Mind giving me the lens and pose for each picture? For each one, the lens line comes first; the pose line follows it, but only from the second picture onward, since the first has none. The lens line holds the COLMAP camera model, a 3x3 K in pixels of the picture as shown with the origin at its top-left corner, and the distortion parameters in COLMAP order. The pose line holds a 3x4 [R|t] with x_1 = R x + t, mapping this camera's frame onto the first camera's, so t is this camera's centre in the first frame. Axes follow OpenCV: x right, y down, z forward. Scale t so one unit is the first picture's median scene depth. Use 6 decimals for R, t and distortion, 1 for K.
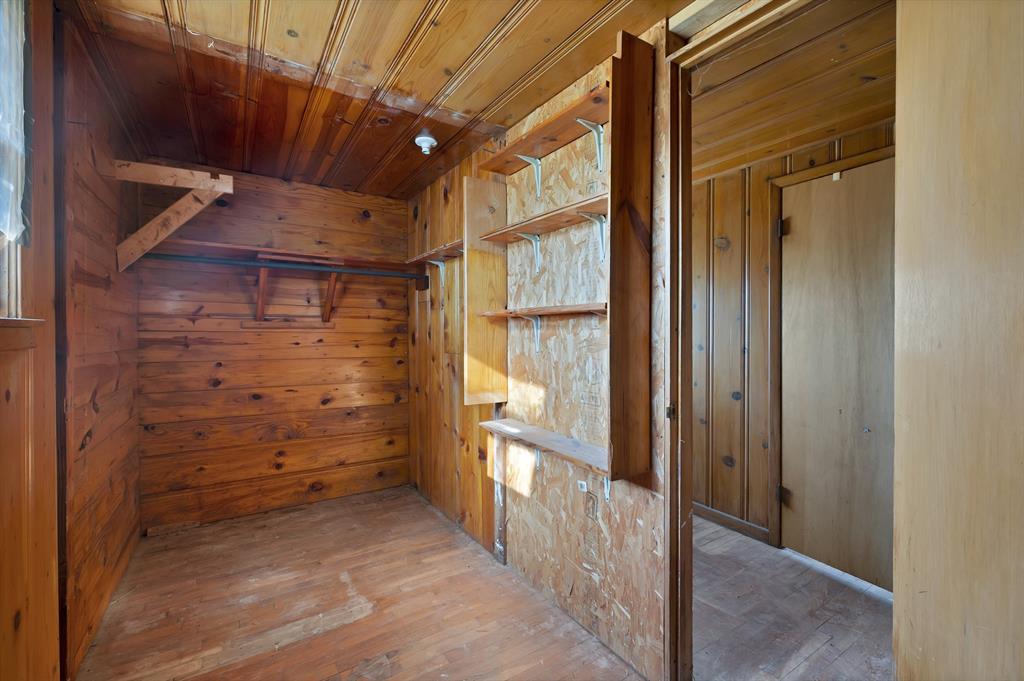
lens RADIAL K [[443.8, 0, 517.4], [0, 443.8, 337.8], [0, 0, 1]] dist [-0.001600, 0.001087]
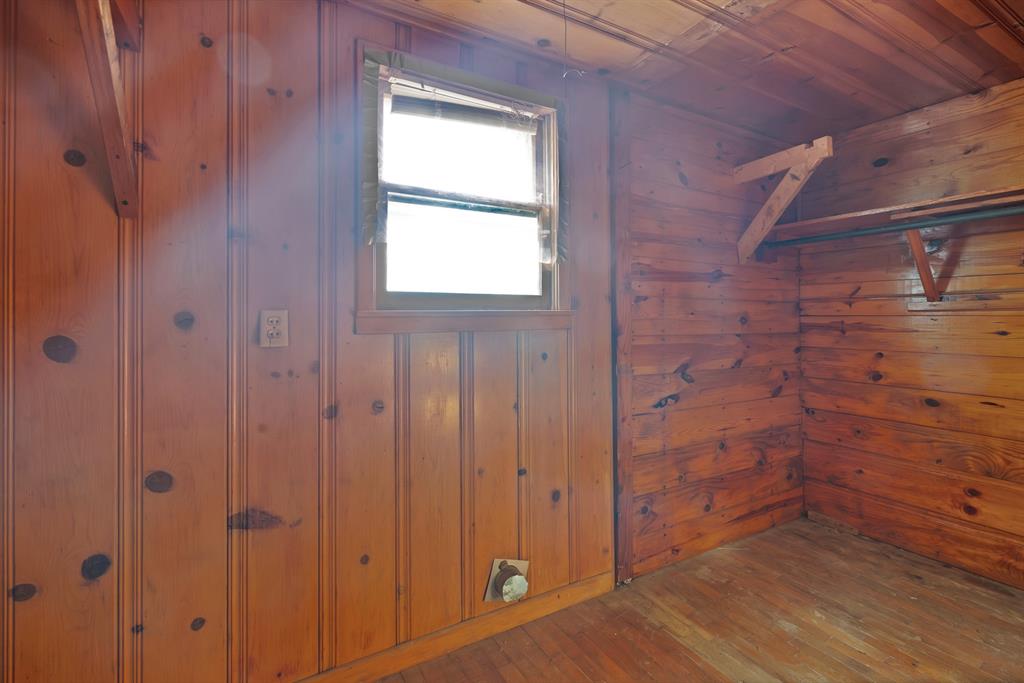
lens RADIAL K [[443.8, 0, 517.3], [0, 443.8, 319.3], [0, 0, 1]] dist [-0.001600, 0.001087]
pose [[-0.035373, 0.001721, -0.999373, 0.198414], [-0.004342, 0.999989, 0.001876, -0.006383], [0.999365, 0.004406, -0.035365, 0.357239]]
